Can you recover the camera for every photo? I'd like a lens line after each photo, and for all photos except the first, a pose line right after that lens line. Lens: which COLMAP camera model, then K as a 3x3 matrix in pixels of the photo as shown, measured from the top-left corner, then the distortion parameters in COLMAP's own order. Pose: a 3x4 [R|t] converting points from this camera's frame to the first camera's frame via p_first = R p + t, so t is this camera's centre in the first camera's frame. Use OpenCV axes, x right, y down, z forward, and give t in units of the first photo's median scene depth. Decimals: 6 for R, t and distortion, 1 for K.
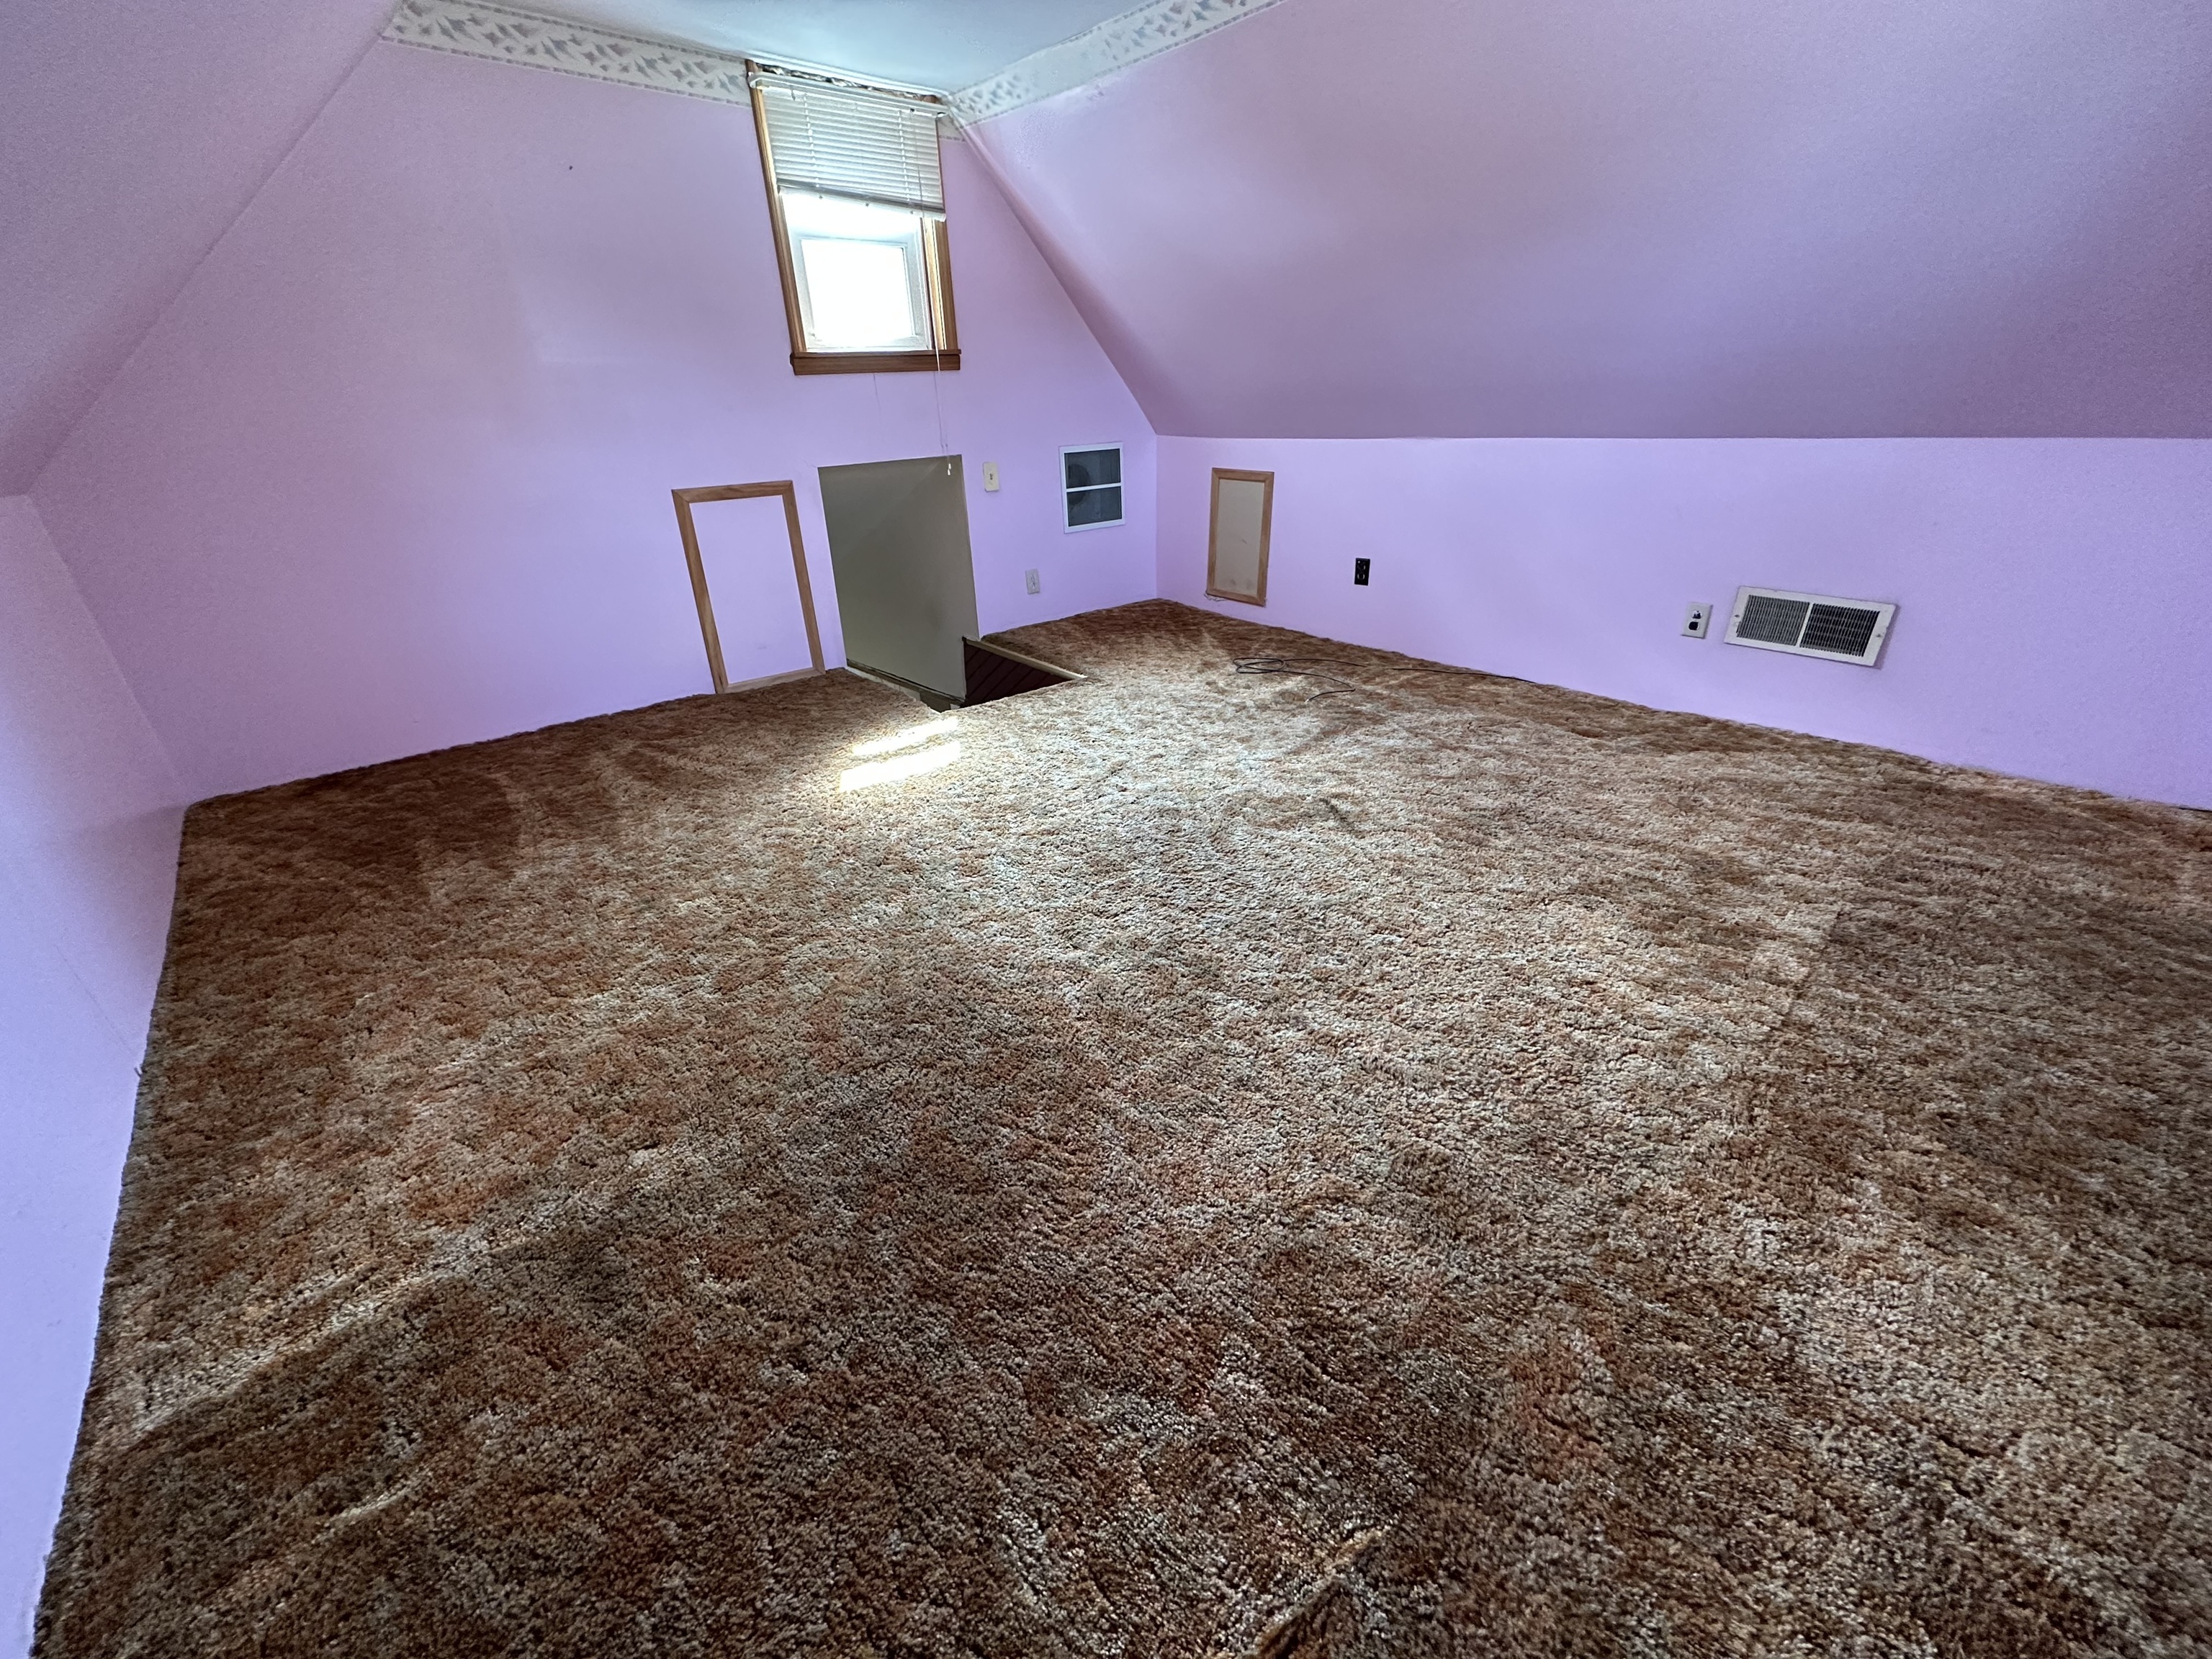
lens RADIAL K [[882.7, 0, 1106.7], [0, 882.7, 825.8], [0, 0, 1]] dist [-0.001907, 0.000224]
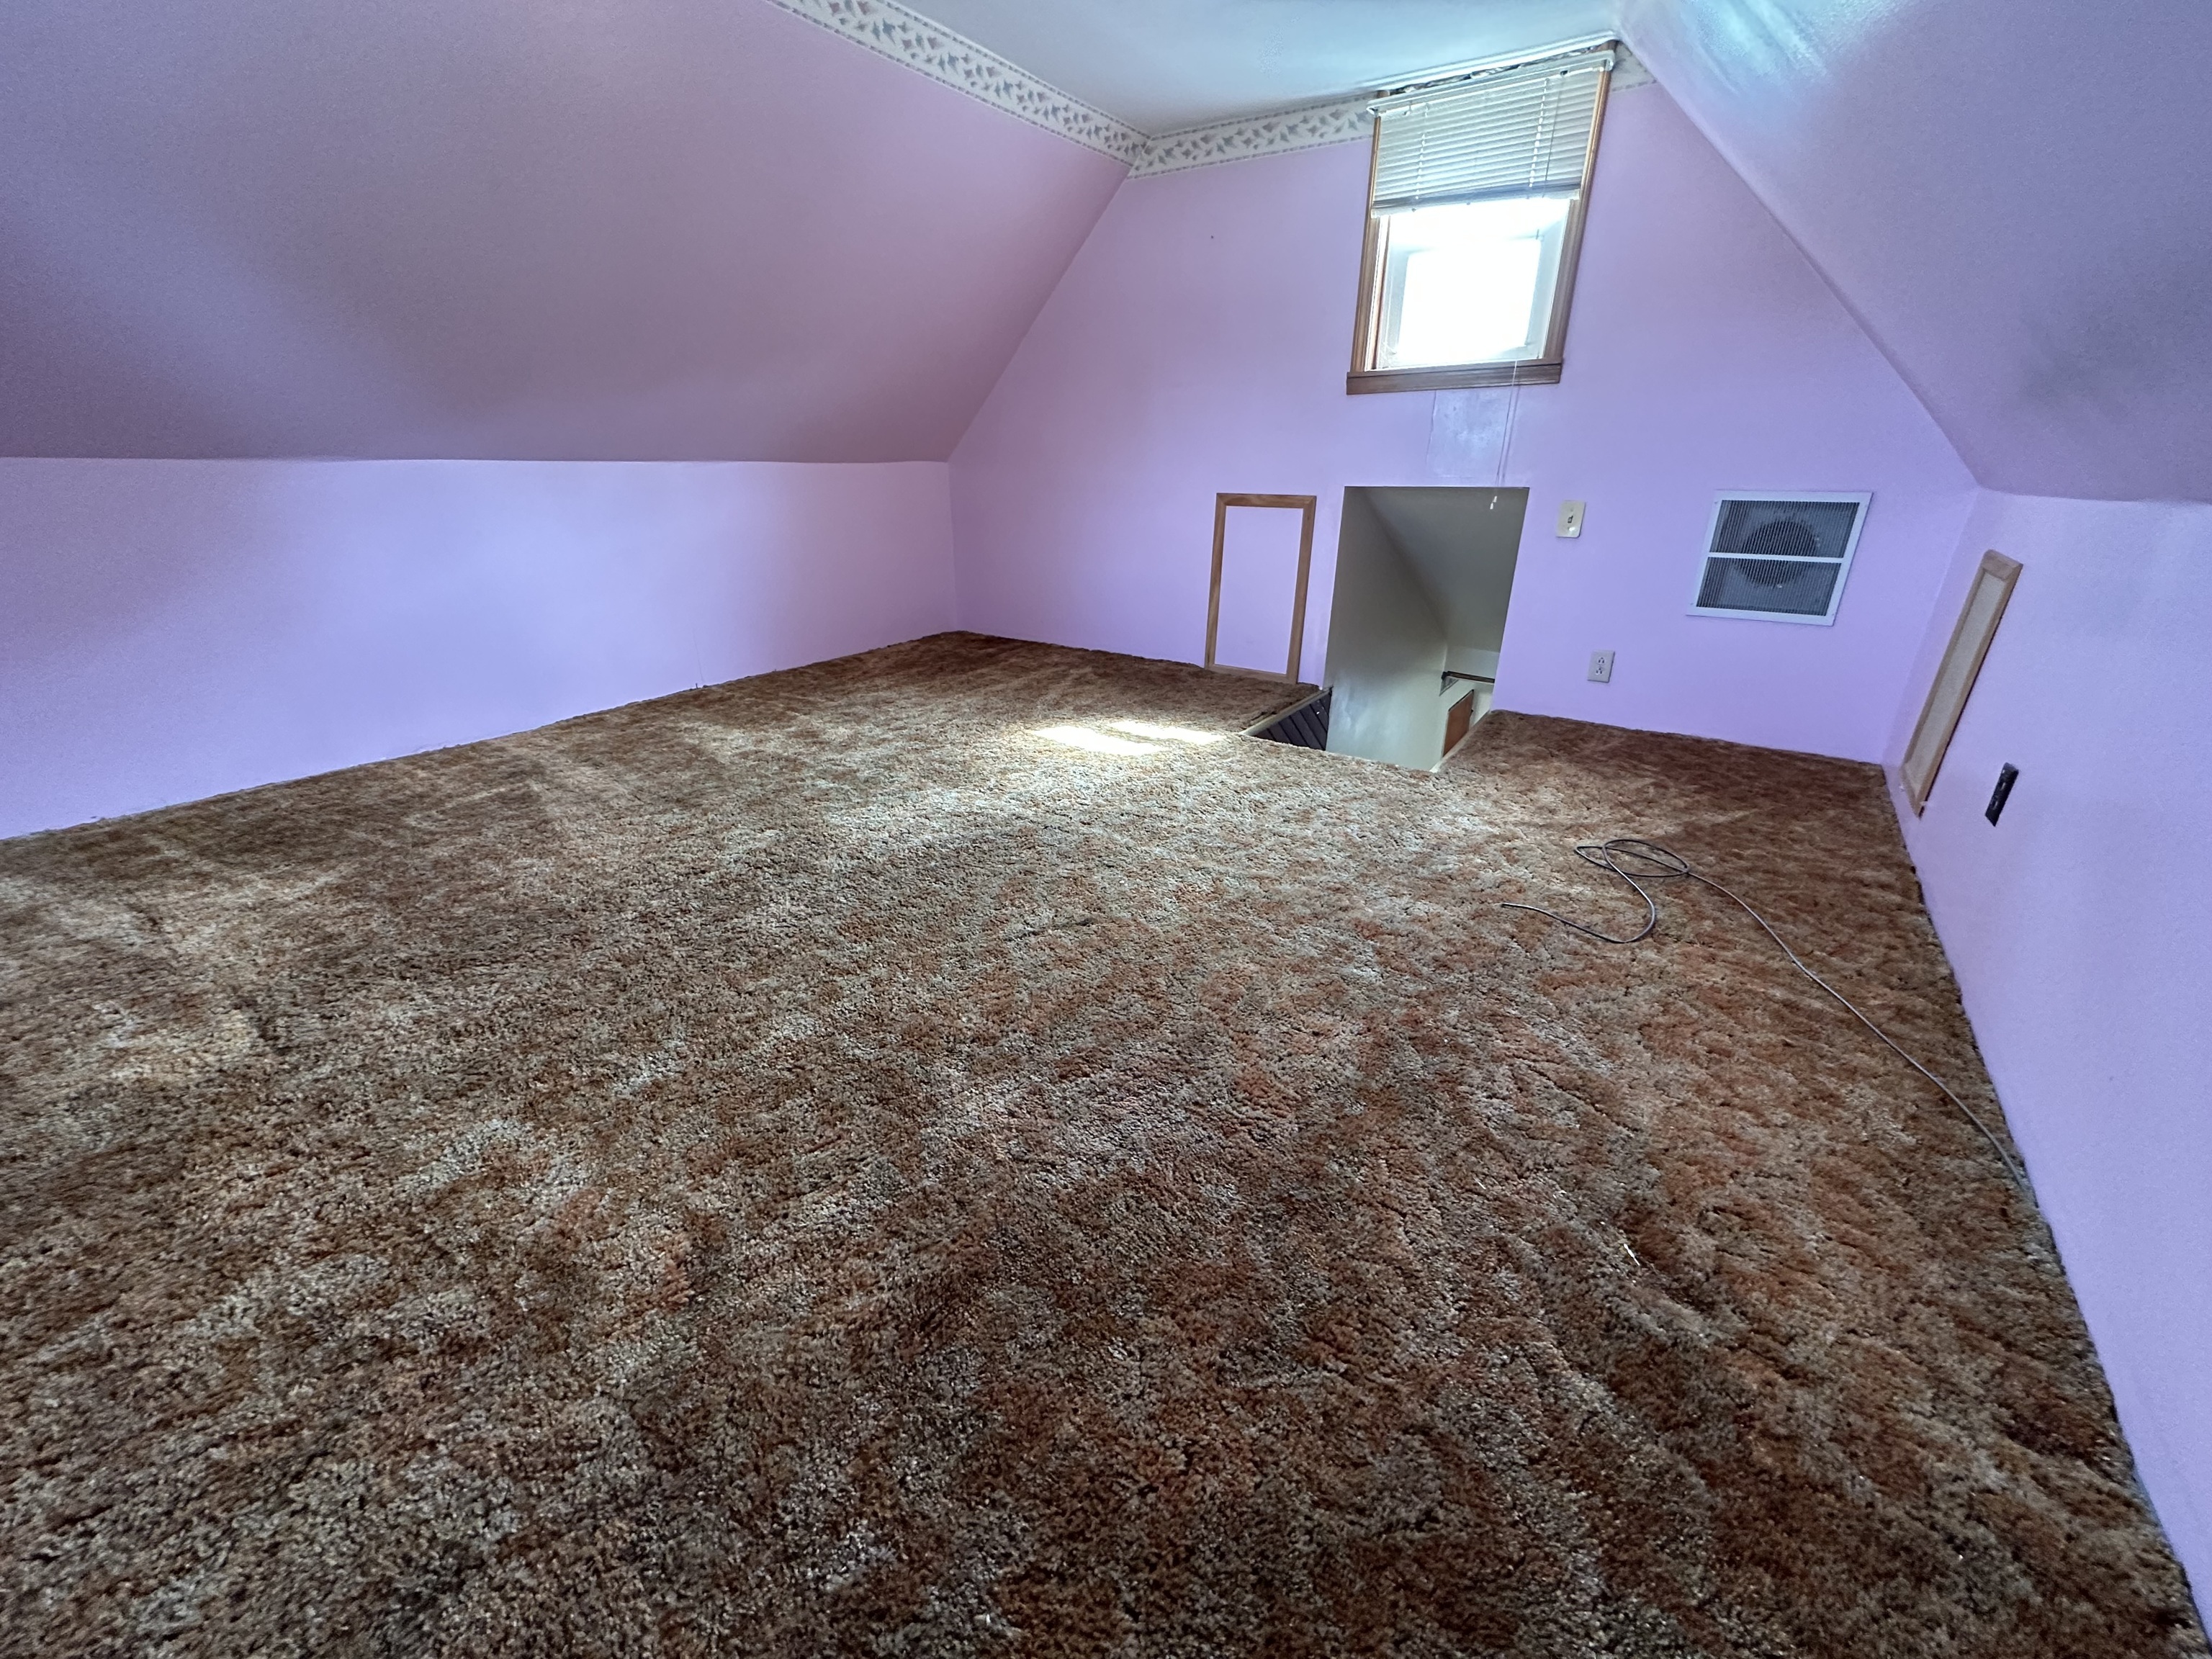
lens RADIAL K [[882.7, 0, 1106.7], [0, 882.7, 825.8], [0, 0, 1]] dist [-0.001907, 0.000224]
pose [[0.266286, 0.397543, -0.878095, 0.625827], [-0.430464, 0.864143, 0.260687, -0.216589], [0.862434, 0.308571, 0.401238, 0.481463]]
